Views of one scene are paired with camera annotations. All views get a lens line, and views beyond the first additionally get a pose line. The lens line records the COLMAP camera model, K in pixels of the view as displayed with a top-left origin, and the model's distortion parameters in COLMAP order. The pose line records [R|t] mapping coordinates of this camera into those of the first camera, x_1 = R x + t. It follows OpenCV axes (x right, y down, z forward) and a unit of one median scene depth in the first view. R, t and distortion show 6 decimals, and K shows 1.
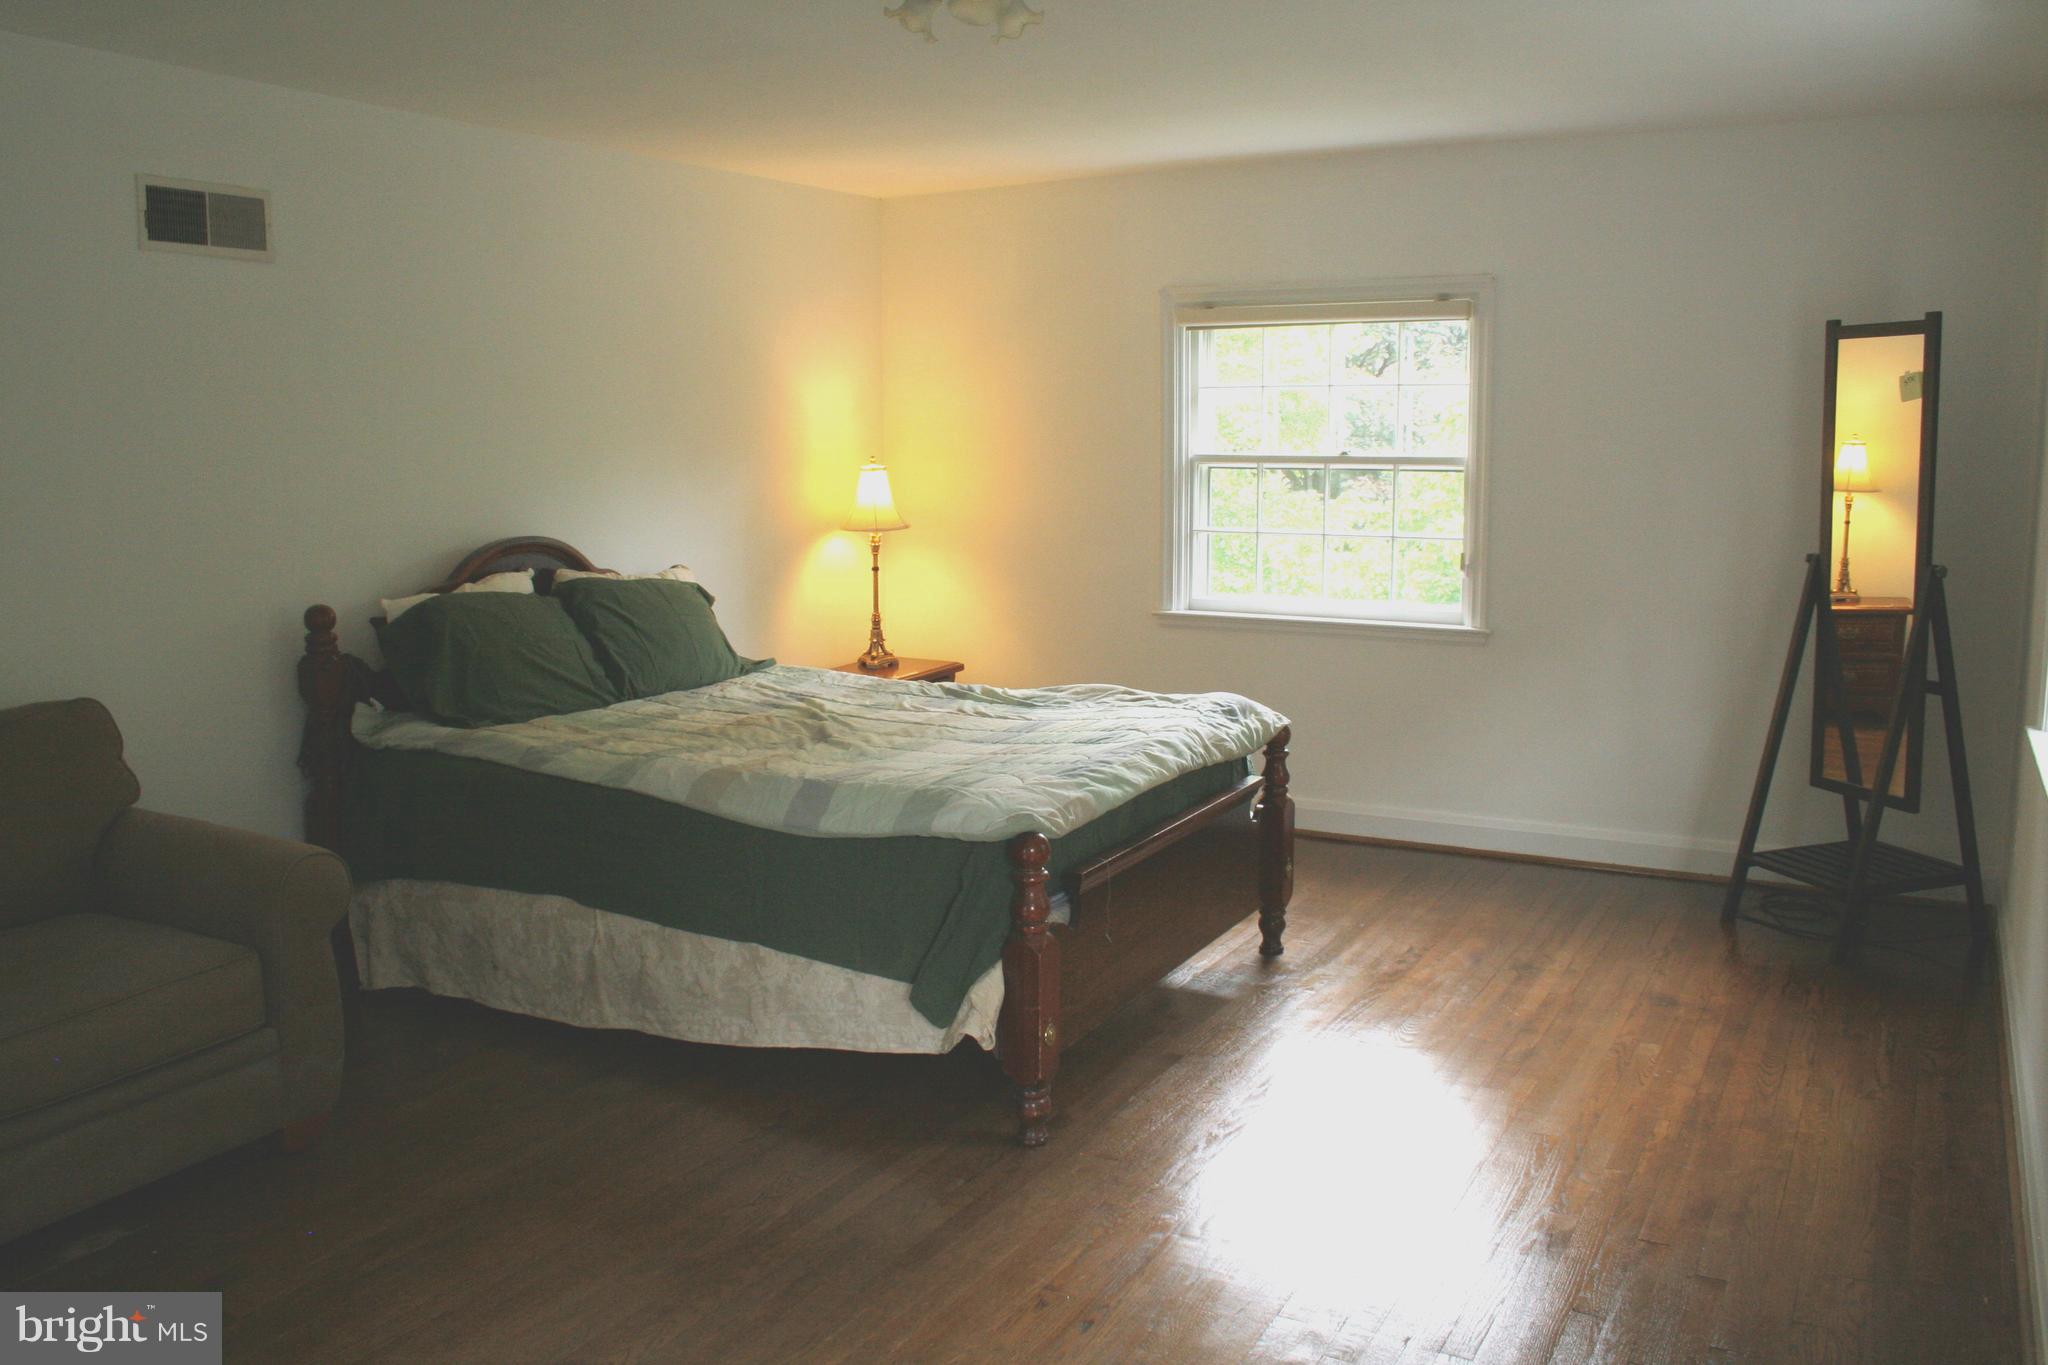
lens RADIAL K [[1694.6, 0, 1024.9], [0, 1694.6, 633.1], [0, 0, 1]] dist [-0.093088, 0.003395]
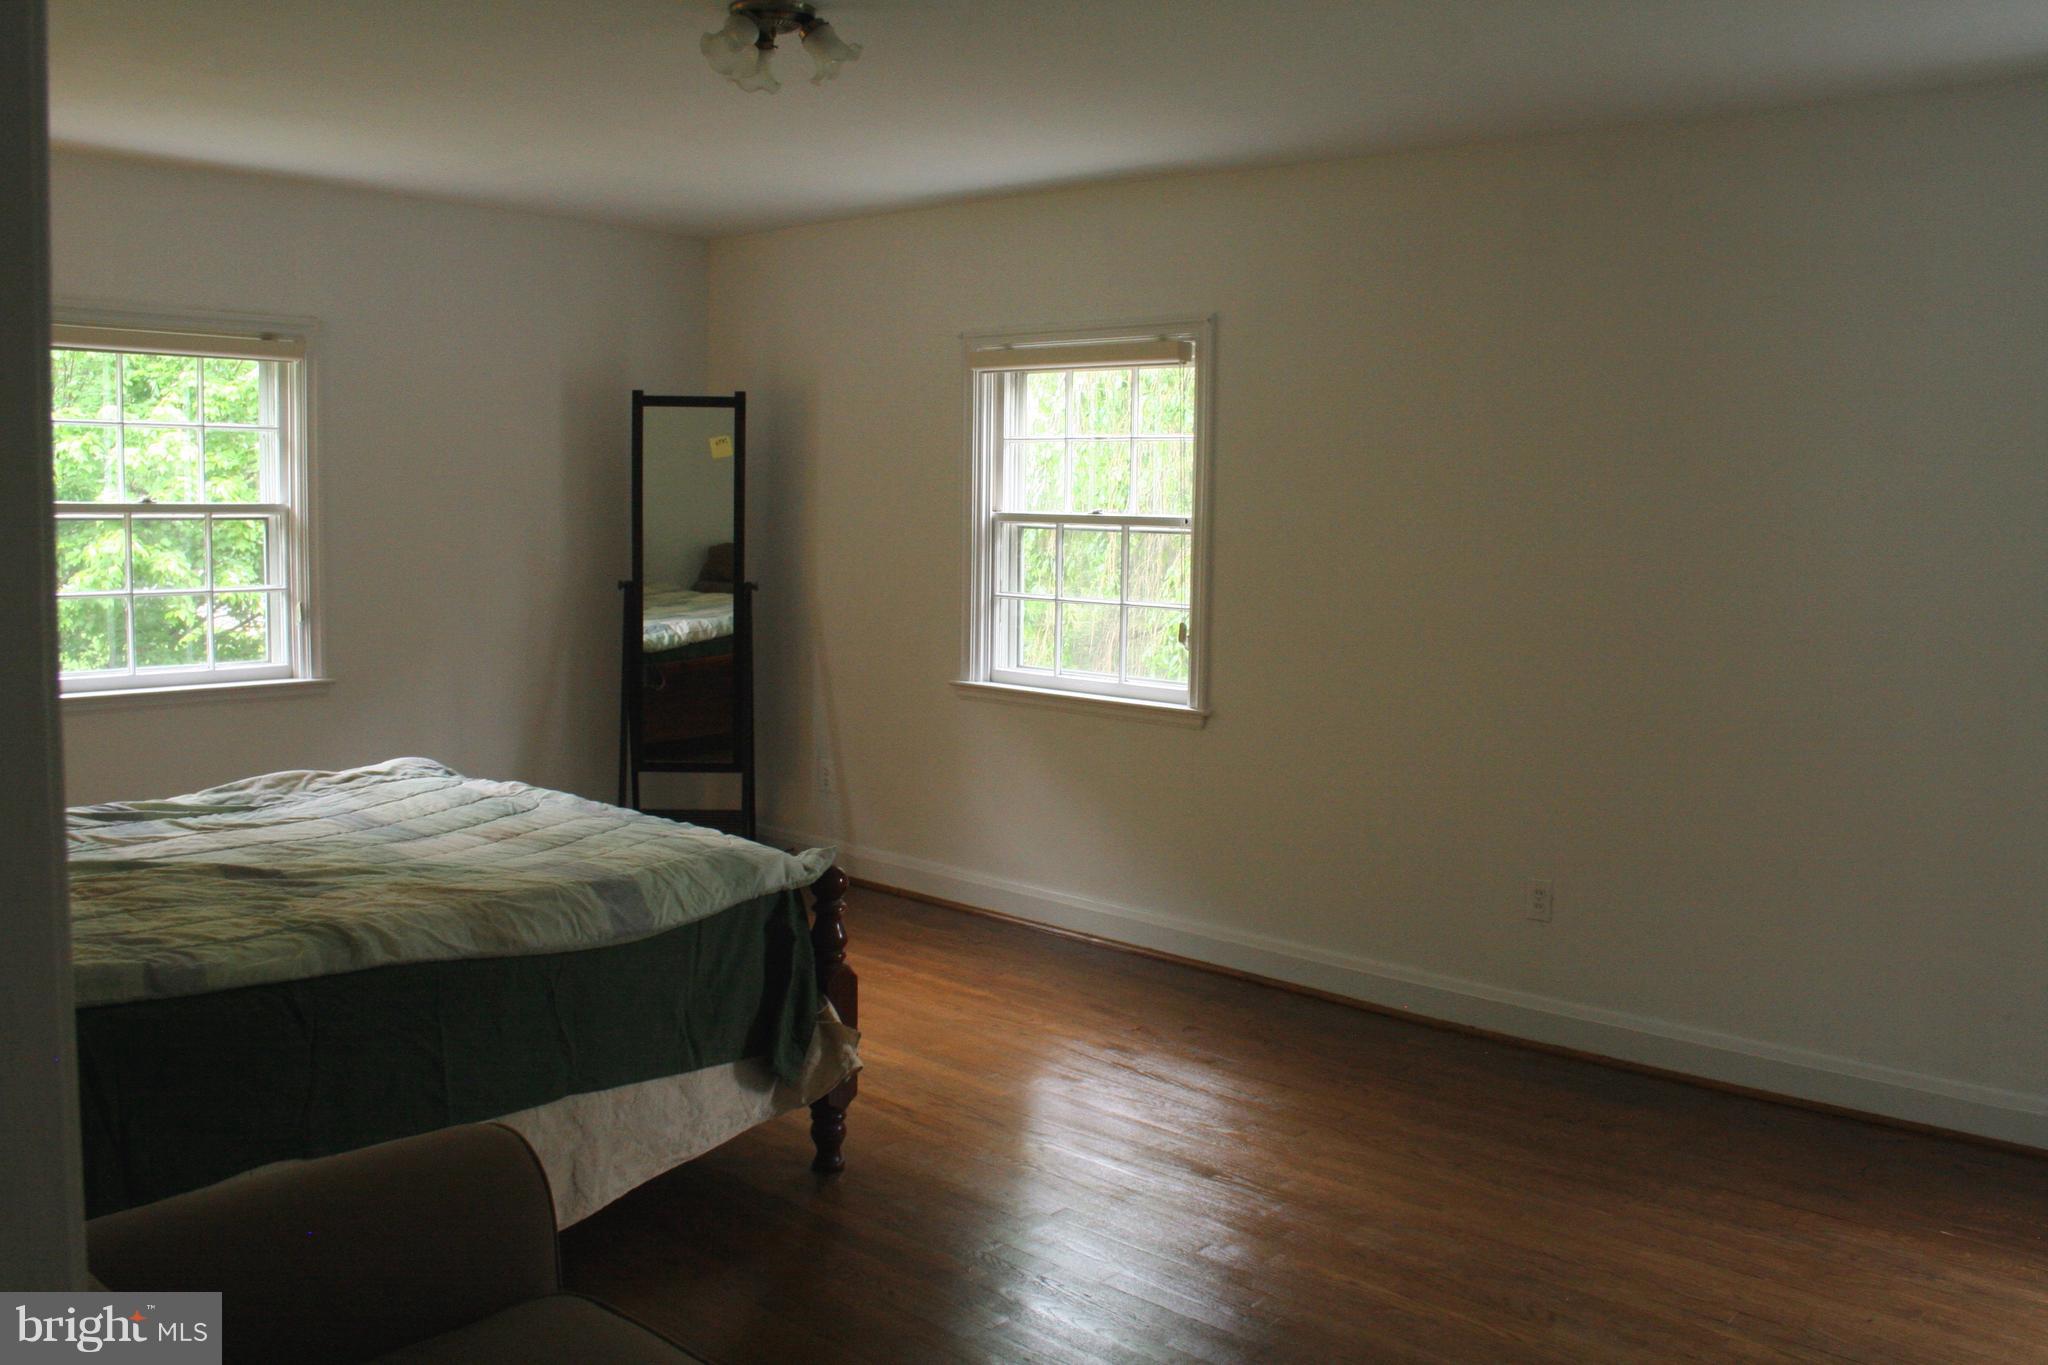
lens RADIAL K [[1694.6, 0, 1024.9], [0, 1694.6, 633.1], [0, 0, 1]] dist [-0.093088, 0.003395]
pose [[0.227158, -0.071699, 0.971215, -0.681068], [0.097124, 0.993982, 0.050663, -0.045425], [-0.969003, 0.082820, 0.232755, 0.444890]]
